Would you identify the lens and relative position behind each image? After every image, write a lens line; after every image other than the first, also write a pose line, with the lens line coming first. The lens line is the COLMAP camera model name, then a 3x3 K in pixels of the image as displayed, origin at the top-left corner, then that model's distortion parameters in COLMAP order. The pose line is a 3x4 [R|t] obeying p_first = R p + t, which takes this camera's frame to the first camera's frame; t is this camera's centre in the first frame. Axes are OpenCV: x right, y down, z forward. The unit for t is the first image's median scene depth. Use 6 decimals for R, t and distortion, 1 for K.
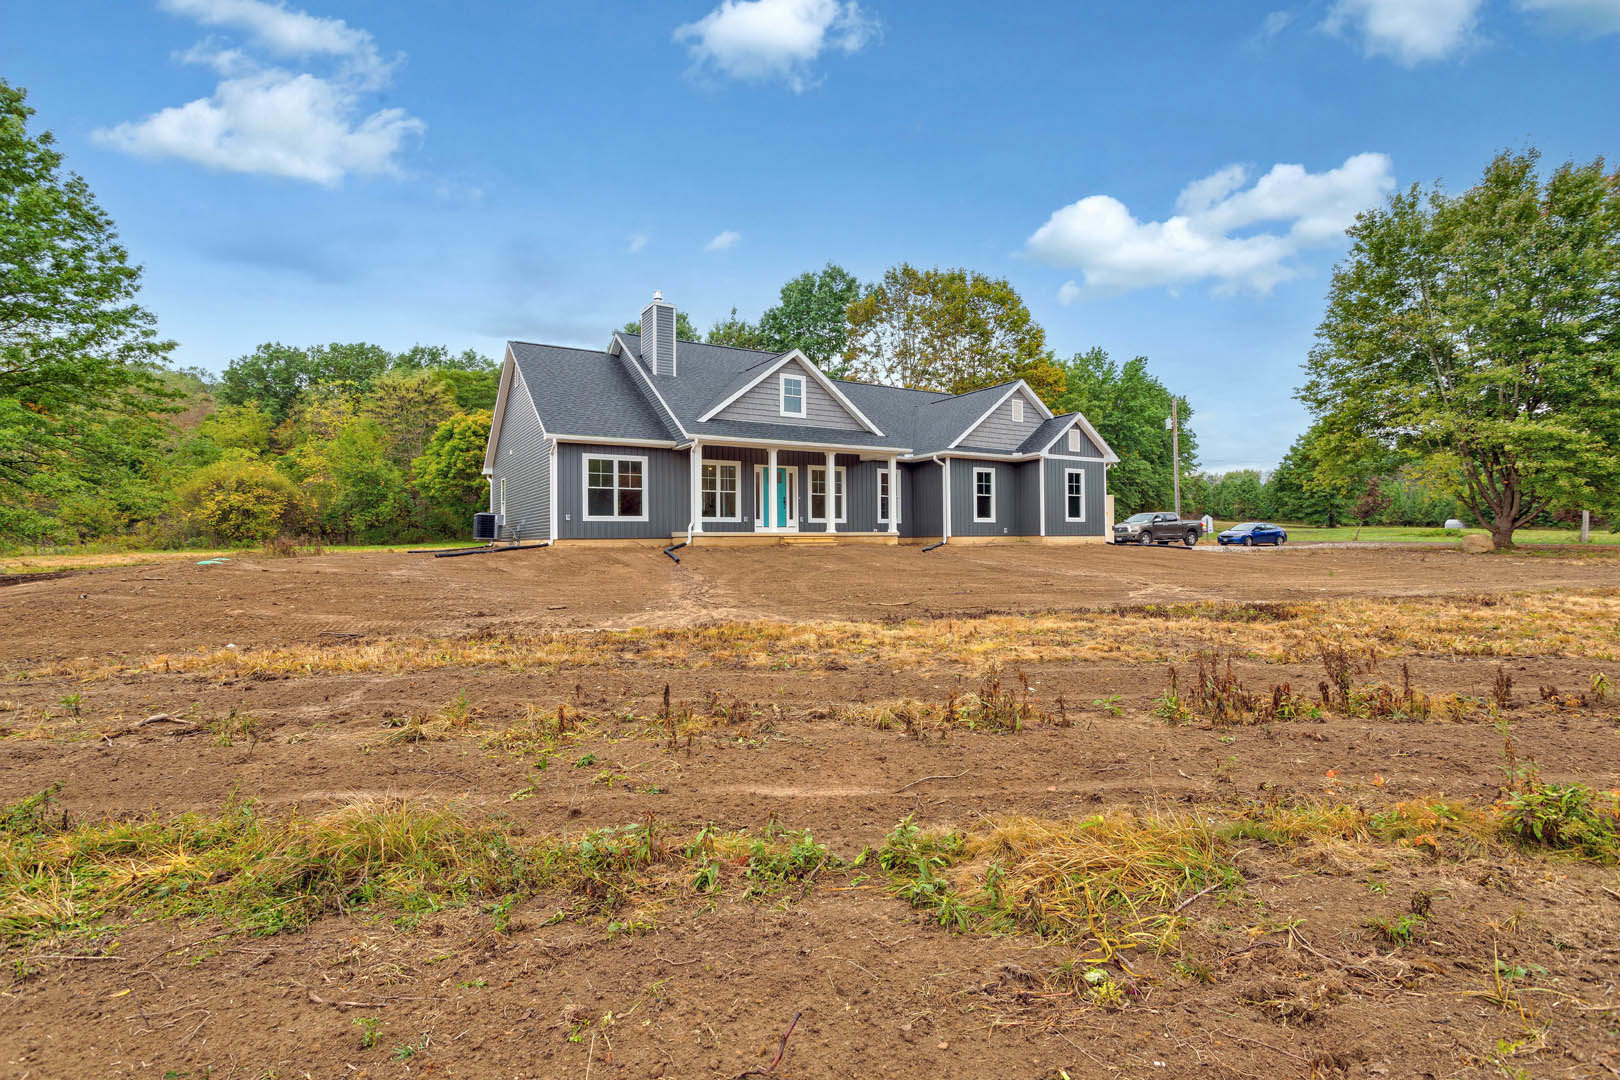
lens RADIAL K [[759.8, 0, 845.7], [0, 759.8, 536.6], [0, 0, 1]] dist [0.001331, -0.000305]
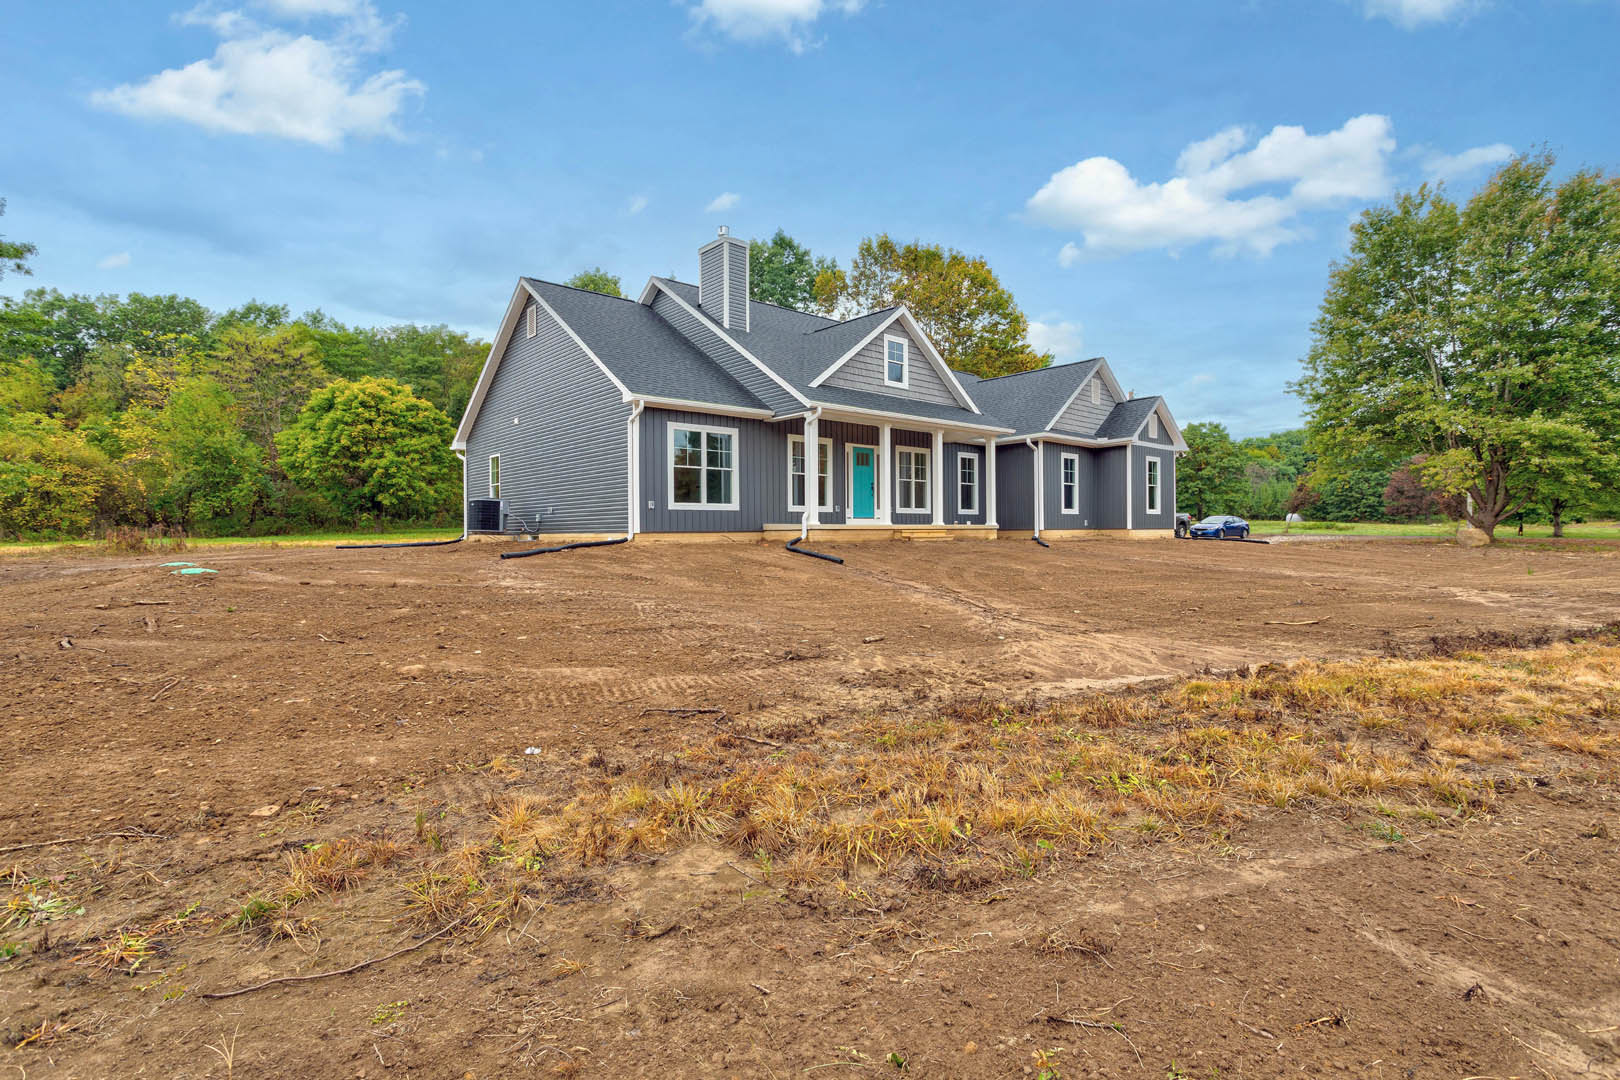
lens RADIAL K [[759.8, 0, 845.7], [0, 759.8, 536.6], [0, 0, 1]] dist [0.001331, -0.000305]
pose [[0.983740, 0.000736, 0.179599, -0.223025], [-0.002911, 0.999926, 0.011848, -0.001654], [-0.179577, -0.012178, 0.983669, 0.147836]]
